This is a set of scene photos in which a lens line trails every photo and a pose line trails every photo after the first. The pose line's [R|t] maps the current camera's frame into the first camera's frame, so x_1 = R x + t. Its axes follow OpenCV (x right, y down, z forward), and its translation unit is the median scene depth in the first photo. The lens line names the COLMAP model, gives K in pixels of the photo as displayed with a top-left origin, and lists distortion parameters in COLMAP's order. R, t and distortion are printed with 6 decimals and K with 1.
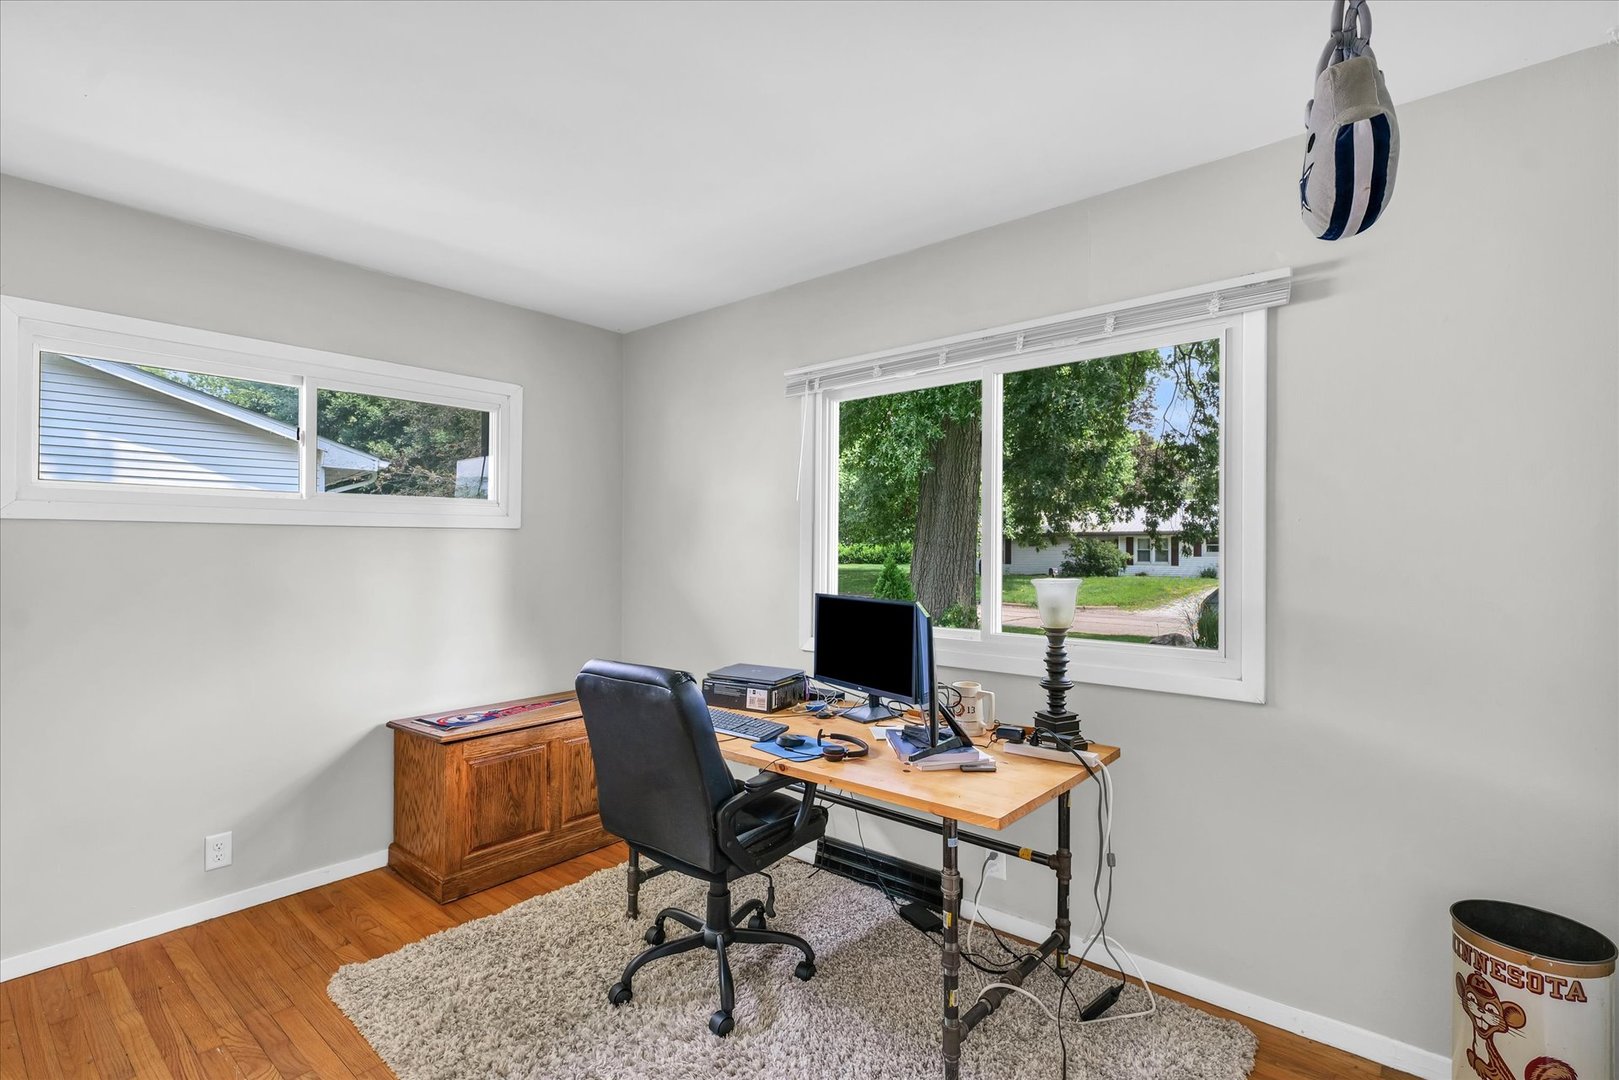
lens RADIAL K [[762.6, 0, 809.5], [0, 762.6, 540.0], [0, 0, 1]] dist [-0.000262, -0.000191]
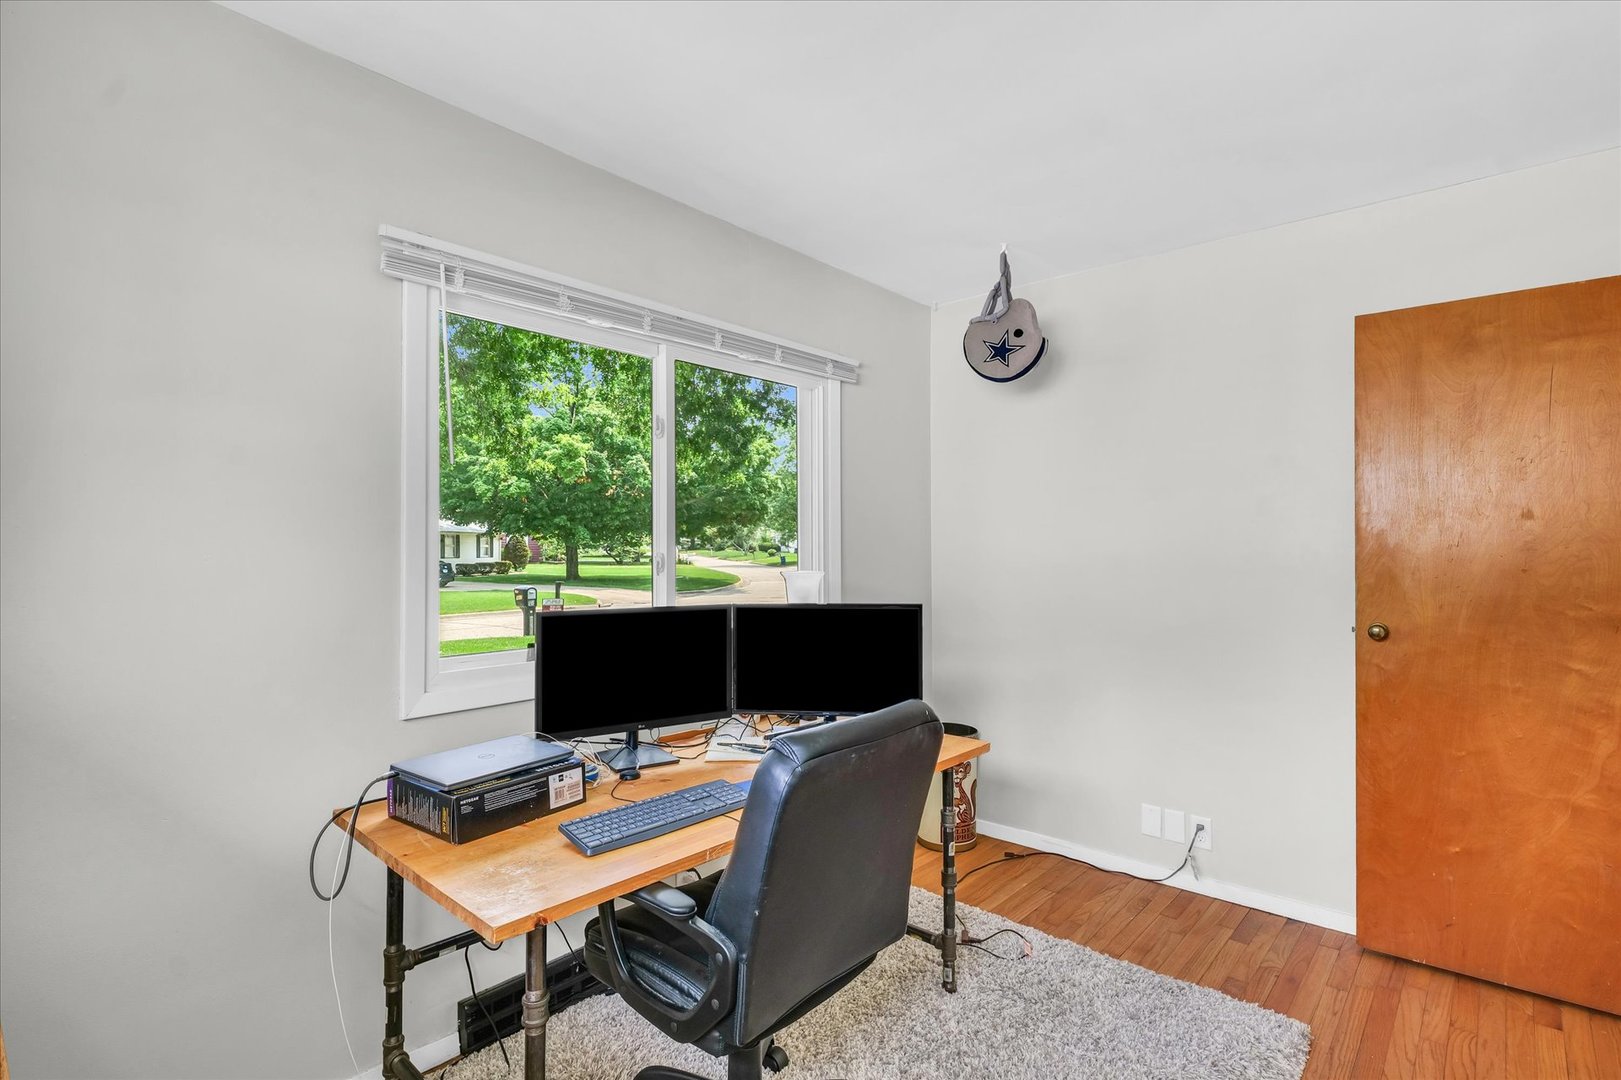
lens RADIAL K [[763.6, 0, 810.5], [0, 763.6, 540.0], [0, 0, 1]] dist [-0.000262, -0.000191]
pose [[0.032384, 0.009287, 0.999432, -0.678363], [-0.008826, 0.999920, -0.009005, 0.013219], [-0.999437, -0.008530, 0.032463, 0.783660]]
